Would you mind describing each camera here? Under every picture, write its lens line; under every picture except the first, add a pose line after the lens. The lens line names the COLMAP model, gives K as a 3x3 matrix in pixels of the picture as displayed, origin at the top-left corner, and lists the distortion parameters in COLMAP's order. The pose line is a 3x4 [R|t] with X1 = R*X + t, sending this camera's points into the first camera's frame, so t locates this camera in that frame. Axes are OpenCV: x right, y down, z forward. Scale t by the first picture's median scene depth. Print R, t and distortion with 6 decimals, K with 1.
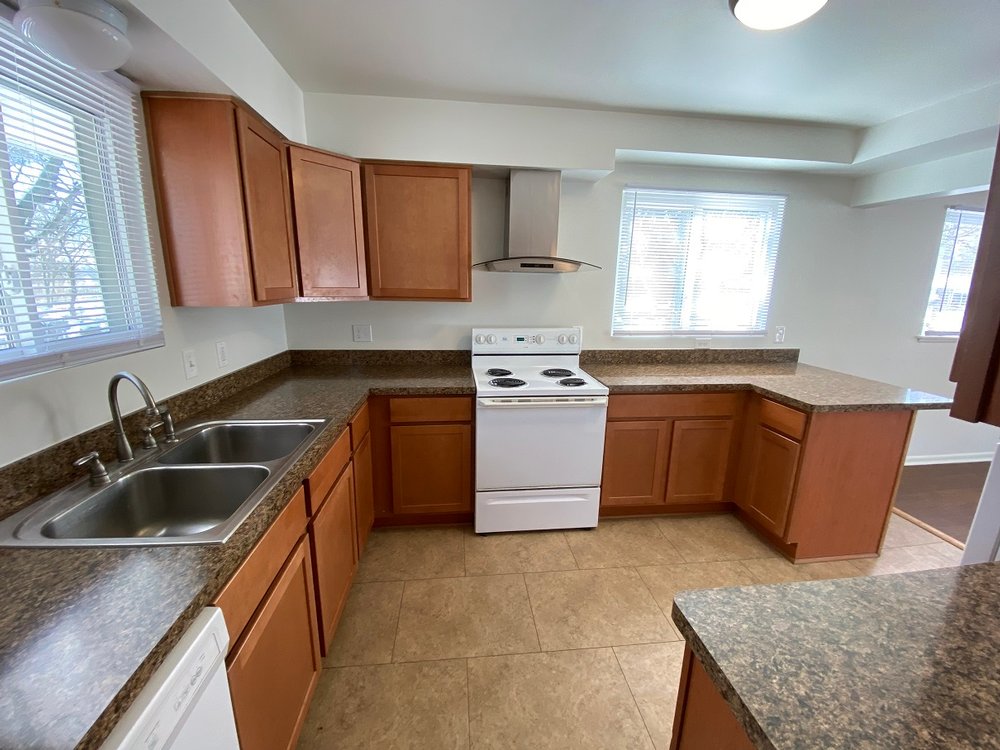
lens RADIAL K [[414.3, 0, 505.2], [0, 414.3, 376.2], [0, 0, 1]] dist [-0.000388, -0.000153]
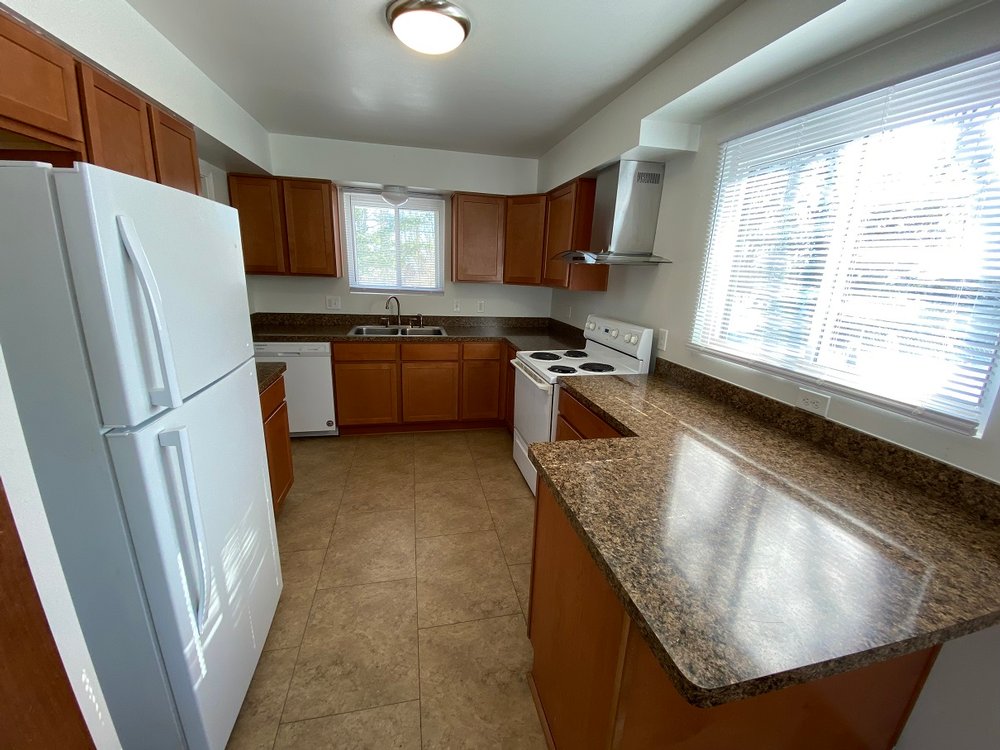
lens RADIAL K [[414.3, 0, 505.2], [0, 414.3, 376.2], [0, 0, 1]] dist [-0.000388, -0.000153]
pose [[0.093295, 0.240600, -0.966130, 1.337930], [-0.252610, 0.944331, 0.210777, -0.173911], [0.963060, 0.224389, 0.148879, 0.798895]]
